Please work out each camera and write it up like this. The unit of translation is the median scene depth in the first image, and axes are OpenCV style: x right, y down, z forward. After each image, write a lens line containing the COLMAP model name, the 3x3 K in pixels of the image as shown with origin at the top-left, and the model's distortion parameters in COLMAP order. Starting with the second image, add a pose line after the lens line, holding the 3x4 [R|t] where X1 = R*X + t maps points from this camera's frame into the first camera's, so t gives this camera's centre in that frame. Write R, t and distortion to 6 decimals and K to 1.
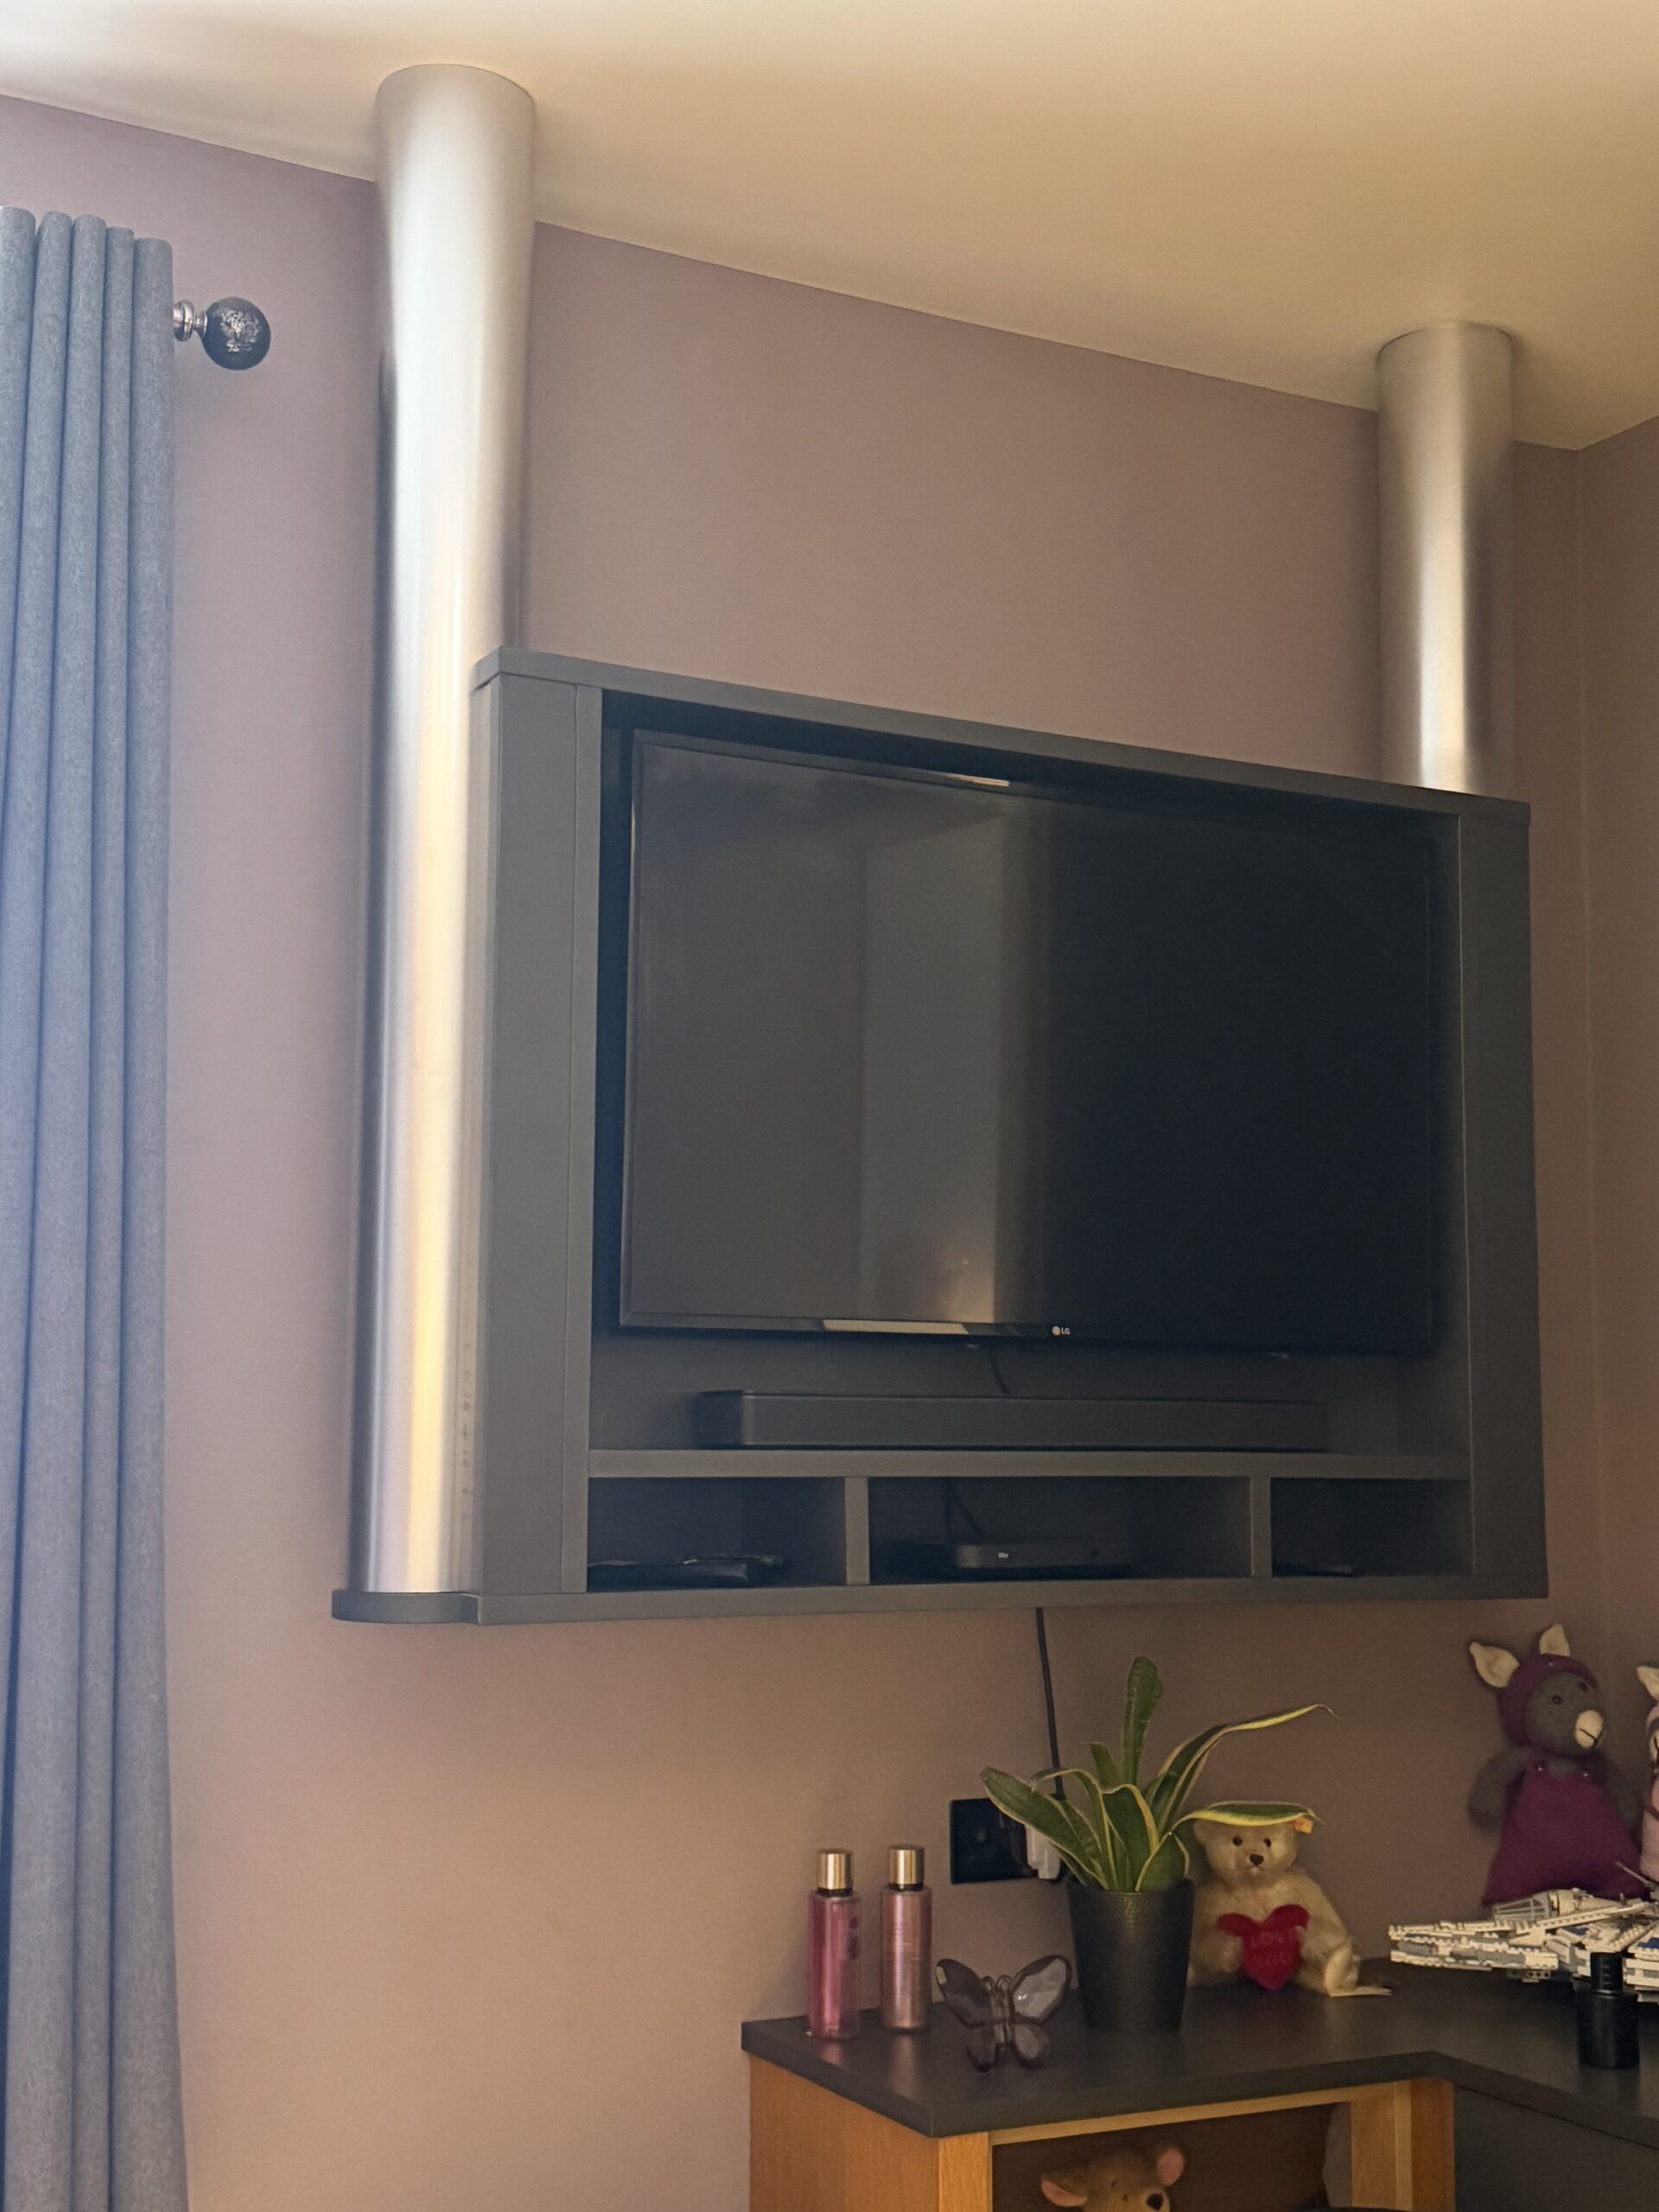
lens RADIAL K [[2784.0, 0, 830.3], [0, 2784.0, 1108.2], [0, 0, 1]] dist [0.033155, 0.000000]
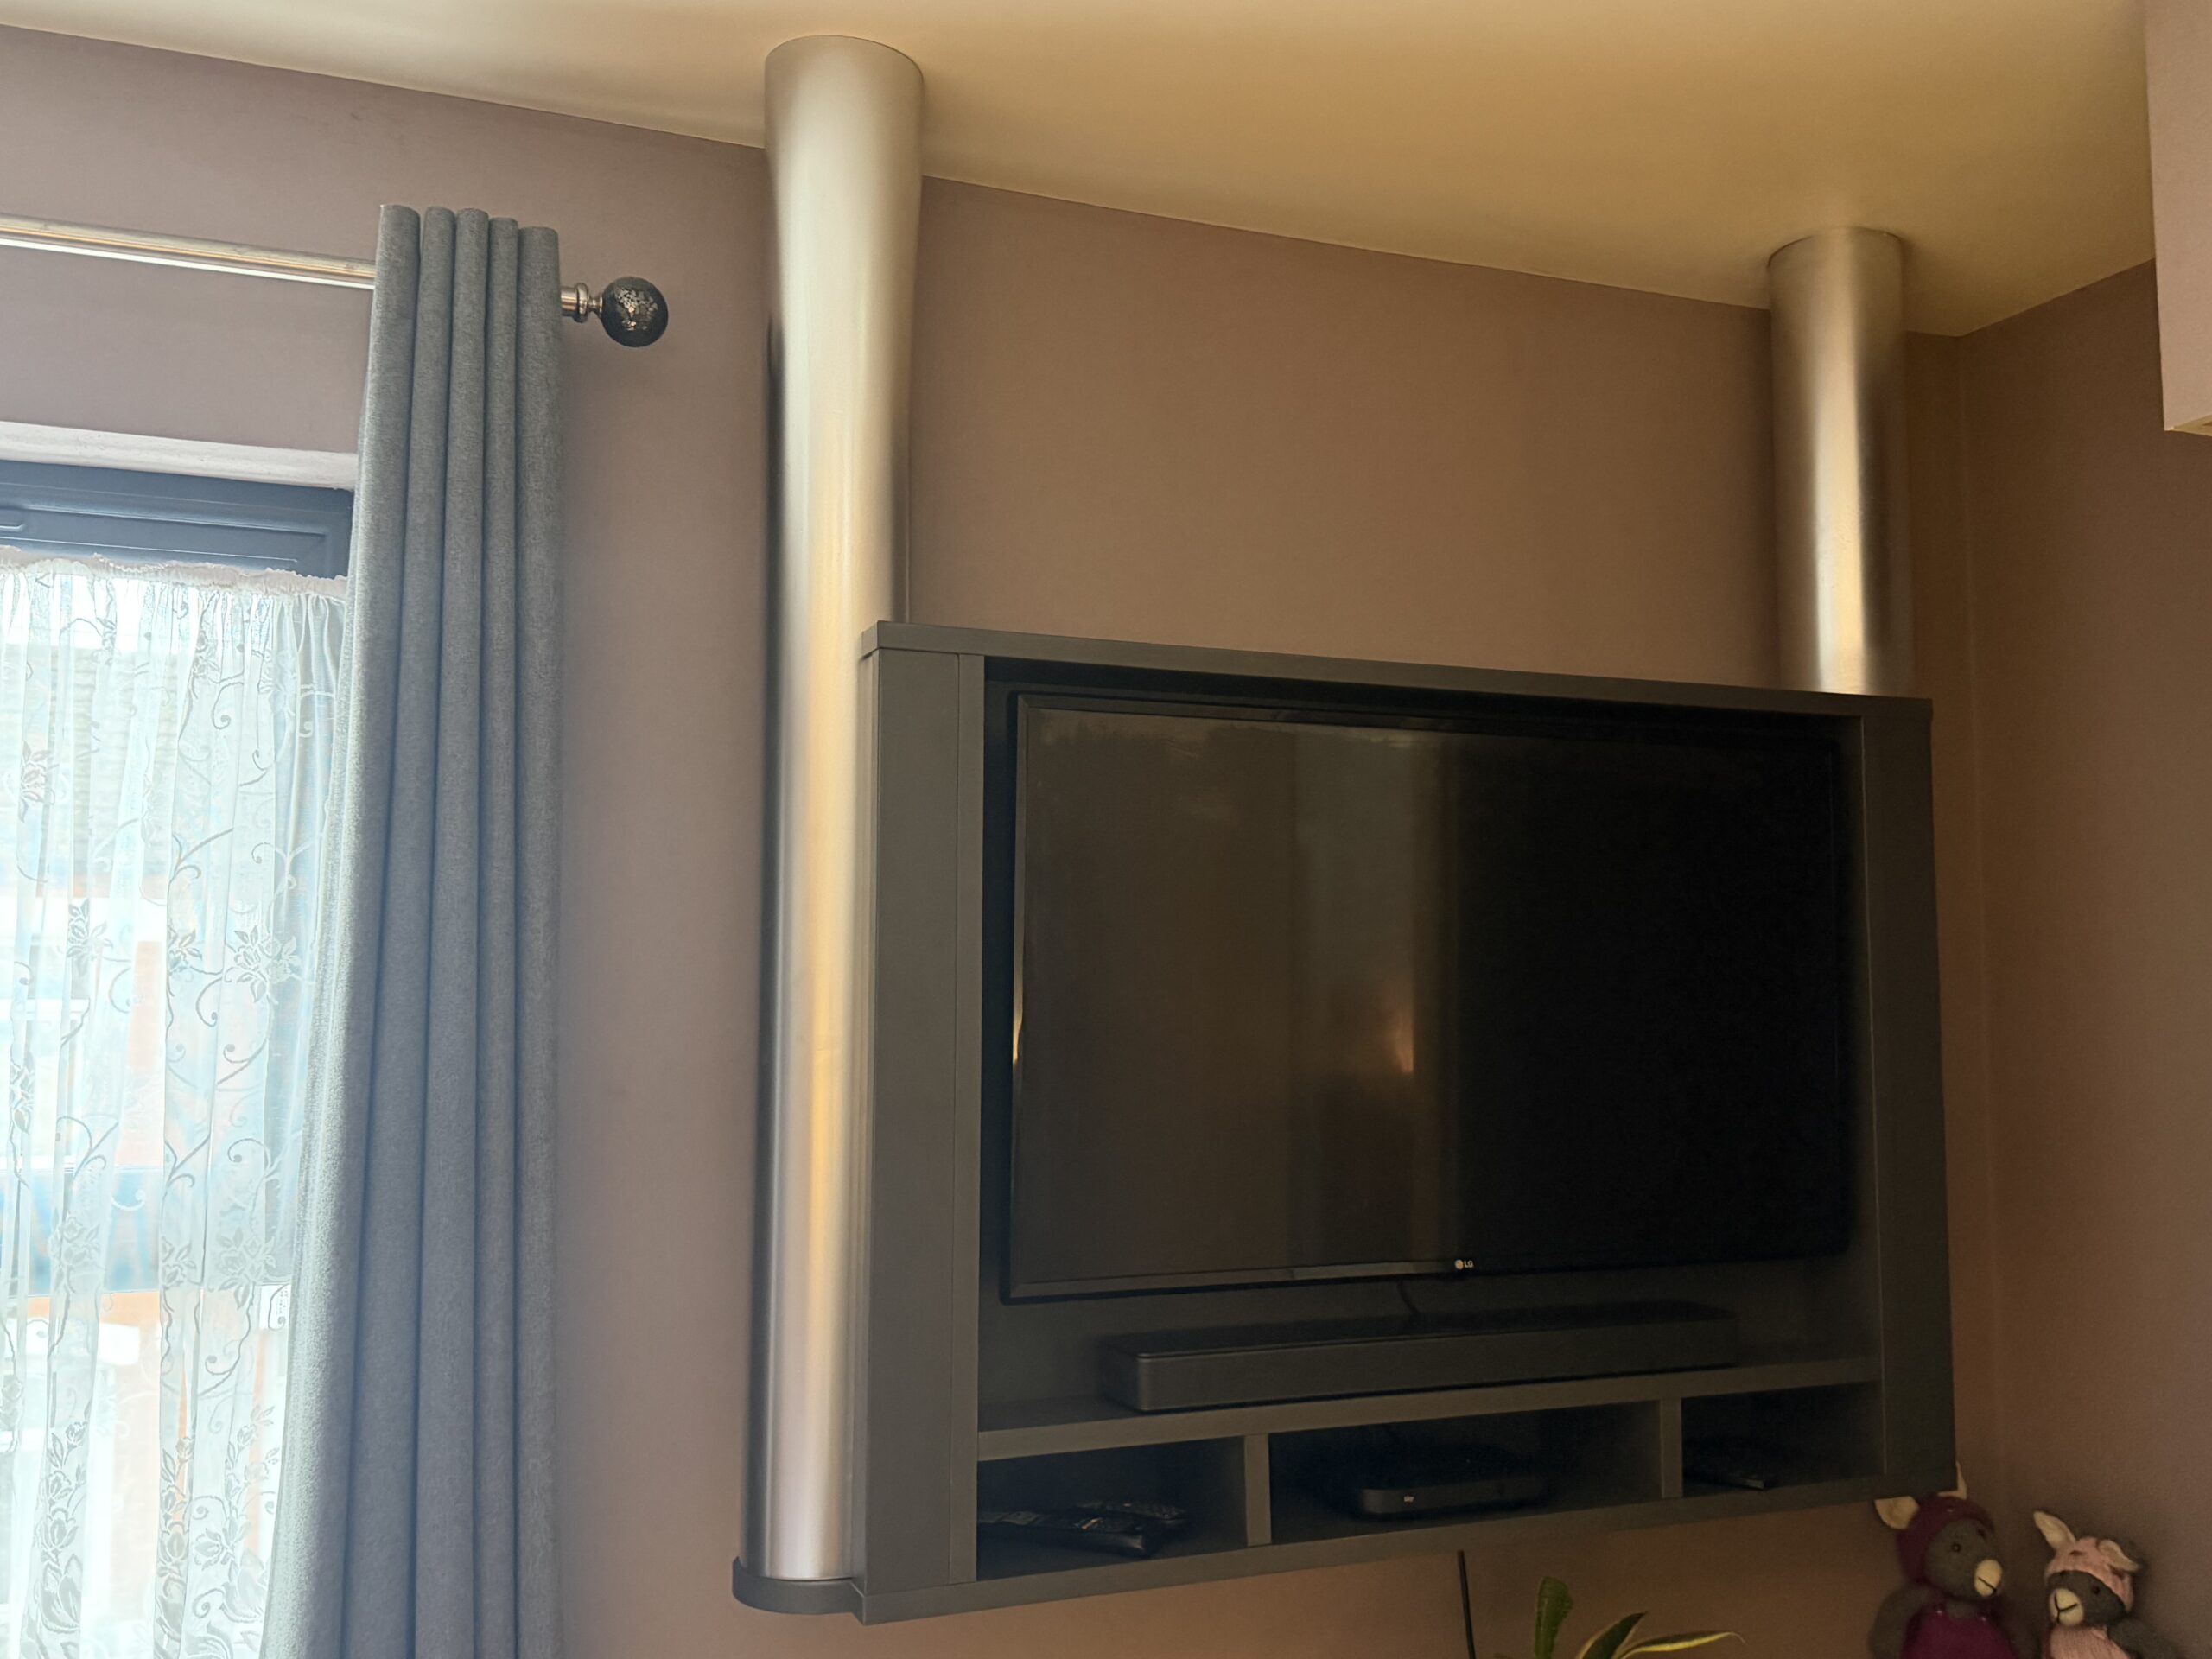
lens RADIAL K [[2004.1, 0, 1102.3], [0, 2004.1, 842.8], [0, 0, 1]] dist [-0.031307, 0.000000]
pose [[0.992902, -0.016272, -0.117820, 0.039466], [0.019991, 0.999336, 0.030449, -0.095964], [0.117246, -0.032588, 0.992568, 0.271316]]
